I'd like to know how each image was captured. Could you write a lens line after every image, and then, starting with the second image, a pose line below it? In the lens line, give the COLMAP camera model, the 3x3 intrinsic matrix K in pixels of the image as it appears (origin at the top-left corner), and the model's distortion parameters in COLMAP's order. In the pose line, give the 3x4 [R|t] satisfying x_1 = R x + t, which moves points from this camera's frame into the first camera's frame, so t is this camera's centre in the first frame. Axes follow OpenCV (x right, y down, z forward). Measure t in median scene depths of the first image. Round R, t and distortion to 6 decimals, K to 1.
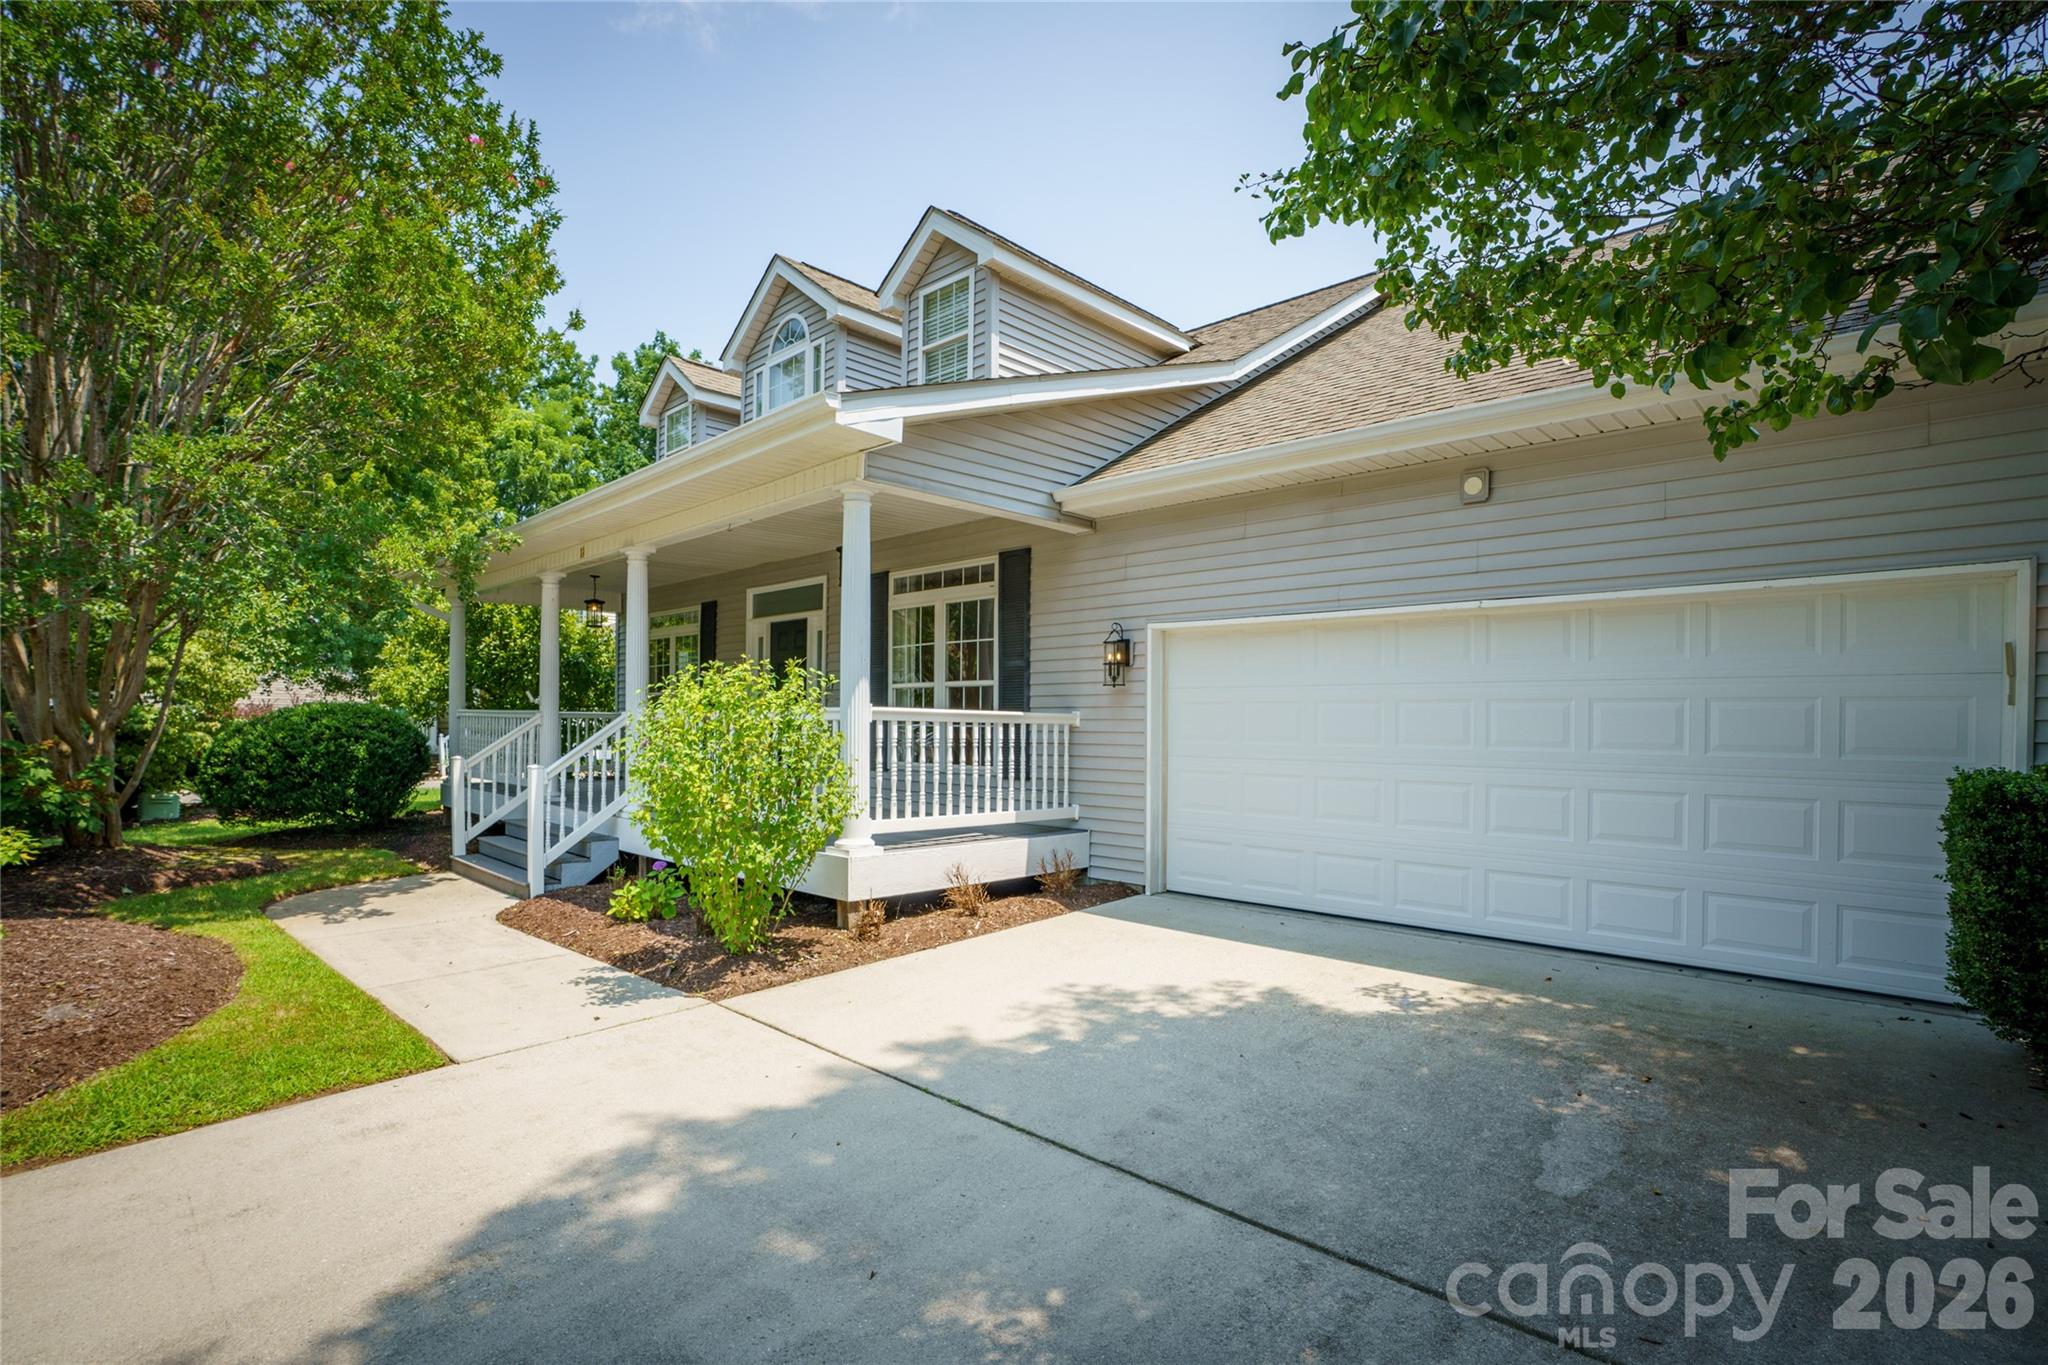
lens RADIAL K [[1006.8, 0, 1024.0], [0, 1006.8, 682.5], [0, 0, 1]] dist [0.000043, -0.000010]
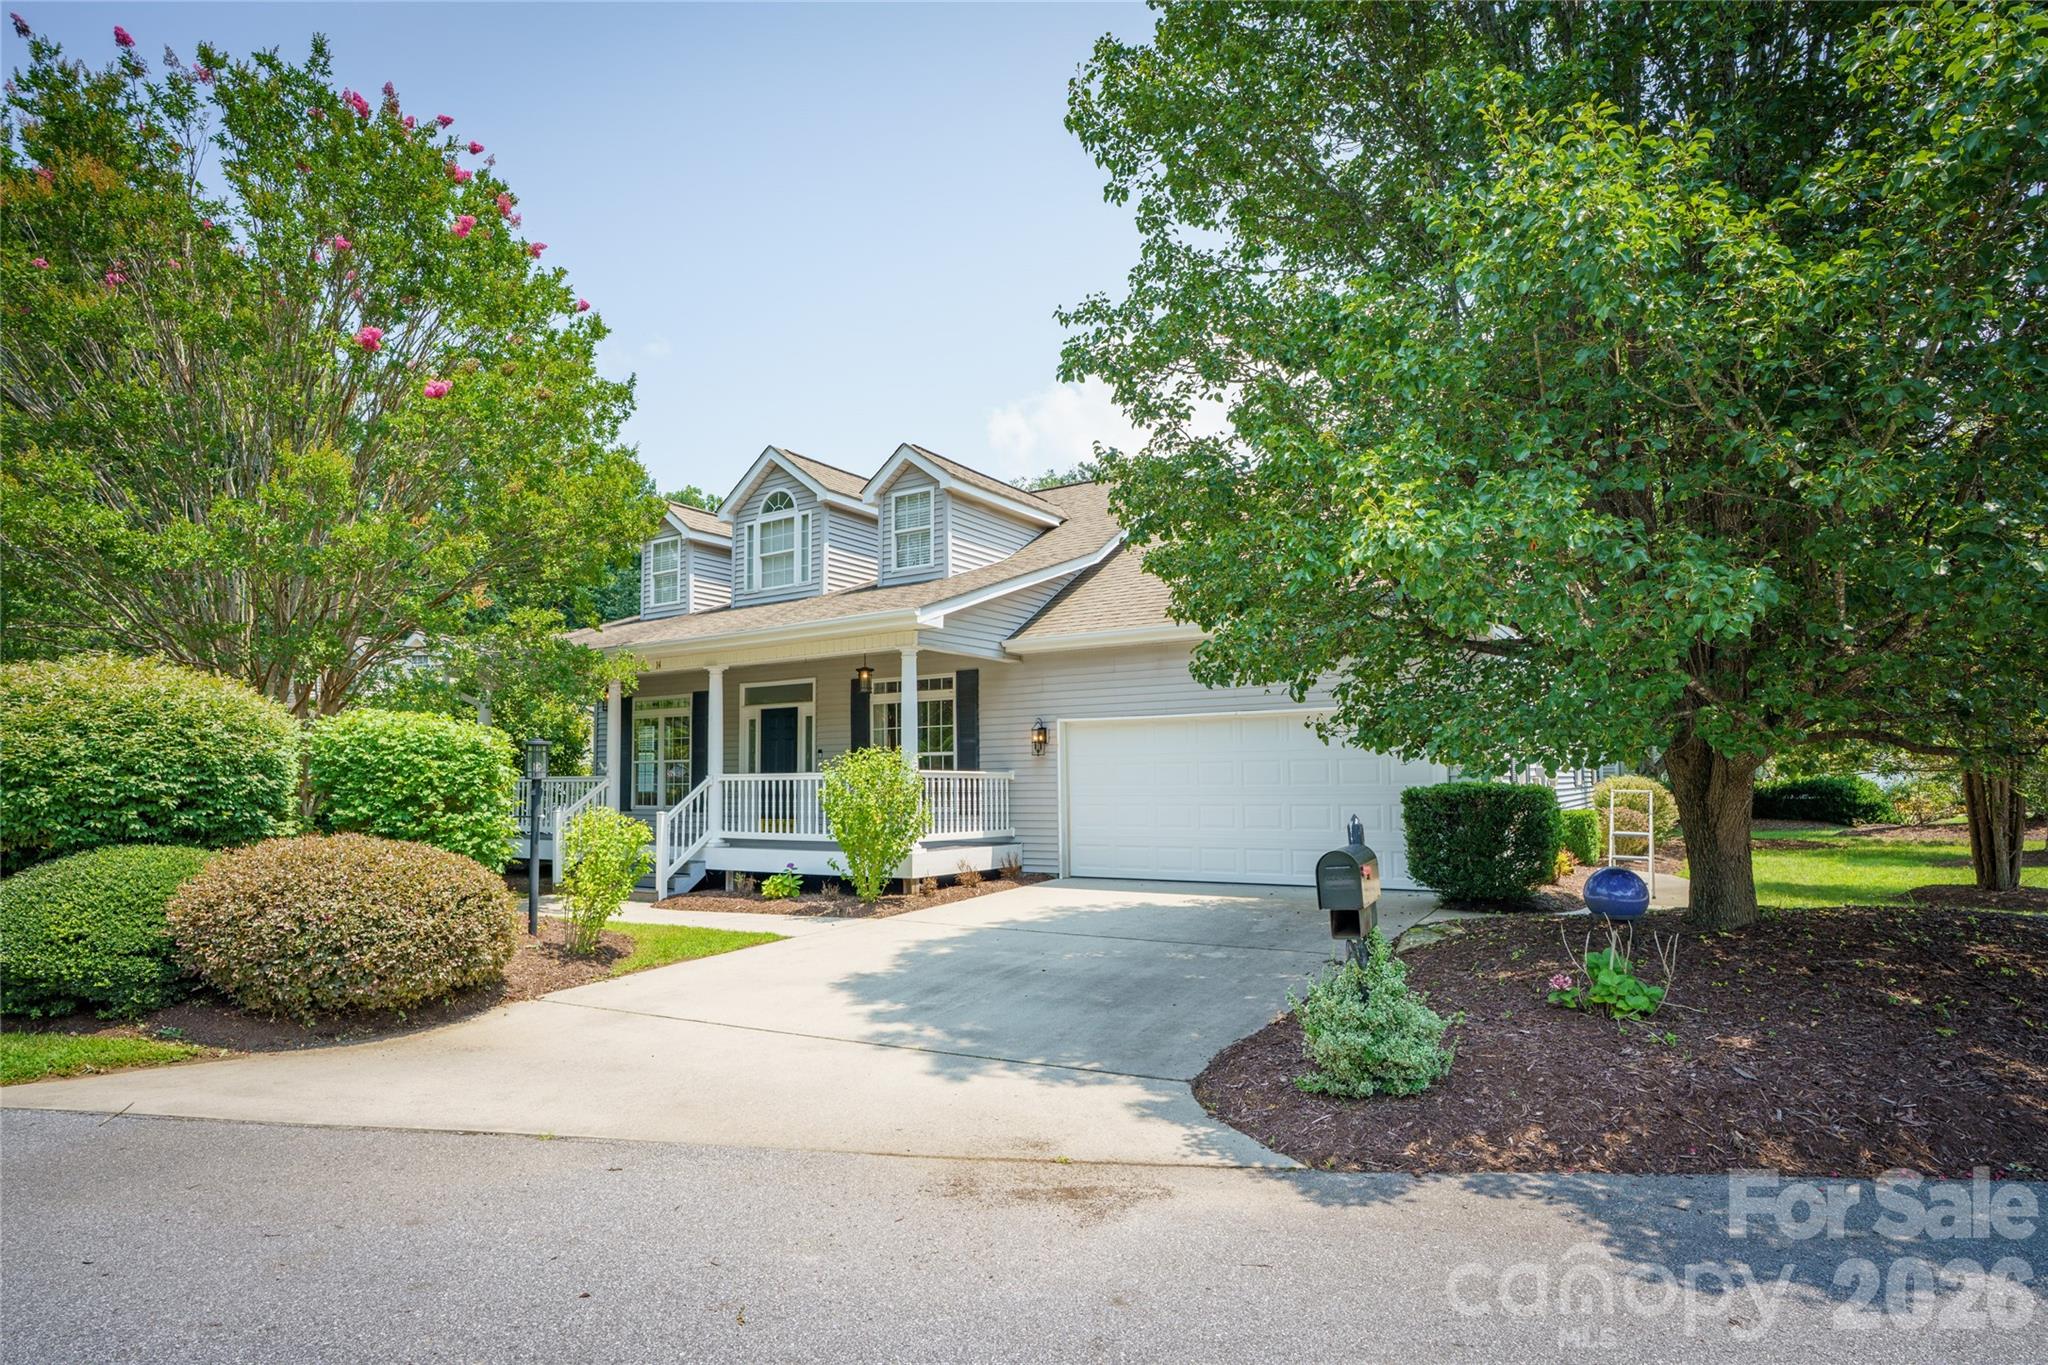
lens RADIAL K [[970.5, 0, 1024.0], [0, 970.5, 682.5], [0, 0, 1]] dist [0.141192, 0.000001]
pose [[0.983204, 0.004464, 0.182456, -0.218777], [0.006389, 0.998246, -0.058852, -0.021747], [-0.182399, 0.059030, 0.981451, -0.573269]]
